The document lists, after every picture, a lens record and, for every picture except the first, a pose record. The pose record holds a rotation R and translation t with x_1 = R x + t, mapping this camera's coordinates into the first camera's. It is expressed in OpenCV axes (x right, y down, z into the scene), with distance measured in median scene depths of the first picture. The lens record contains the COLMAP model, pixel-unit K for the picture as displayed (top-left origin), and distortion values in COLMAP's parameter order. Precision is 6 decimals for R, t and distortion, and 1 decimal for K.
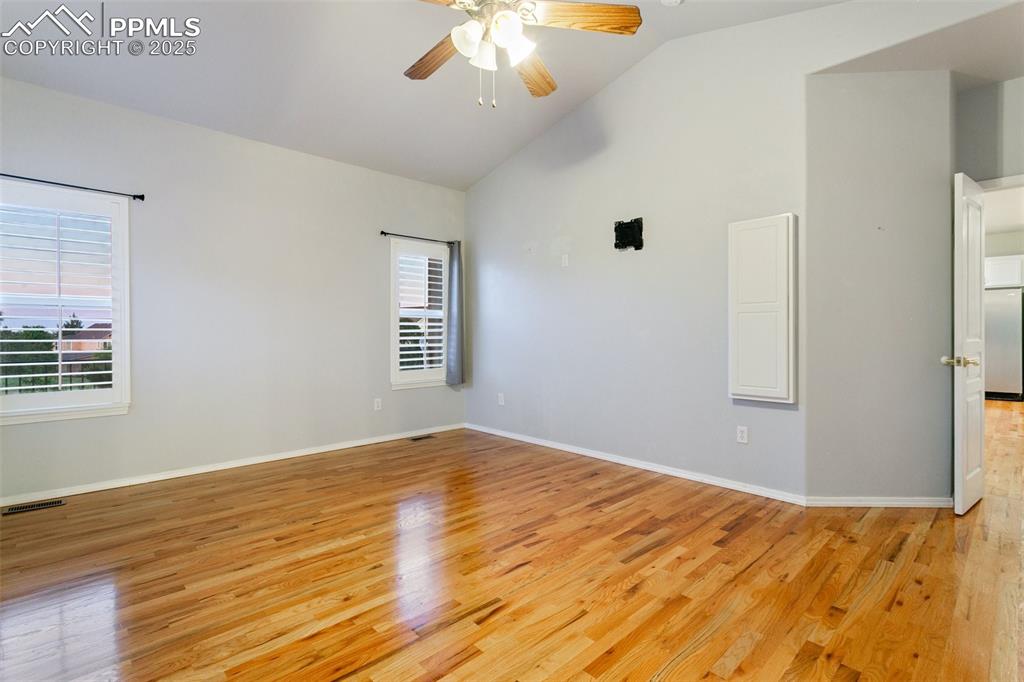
lens RADIAL K [[480.4, 0, 507.4], [0, 480.4, 335.6], [0, 0, 1]] dist [-0.000167, 0.001764]
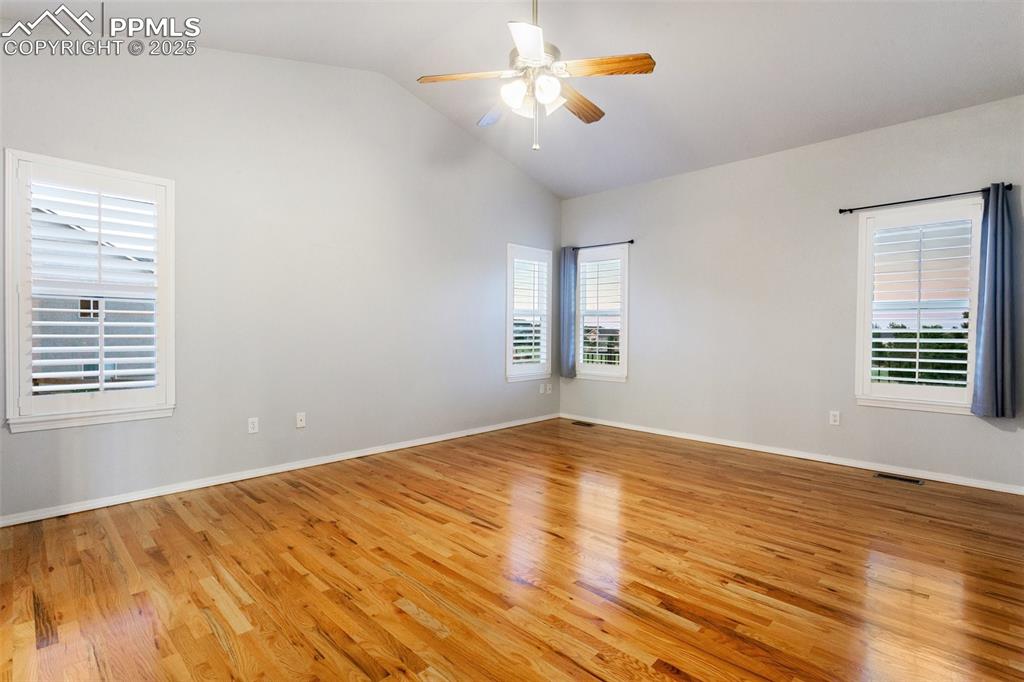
lens RADIAL K [[480.4, 0, 506.2], [0, 480.4, 343.1], [0, 0, 1]] dist [-0.000167, 0.001764]
pose [[0.044662, 0.033801, -0.998430, 0.926692], [-0.011669, 0.999377, 0.033311, -0.014943], [0.998934, 0.010163, 0.045029, 0.661549]]
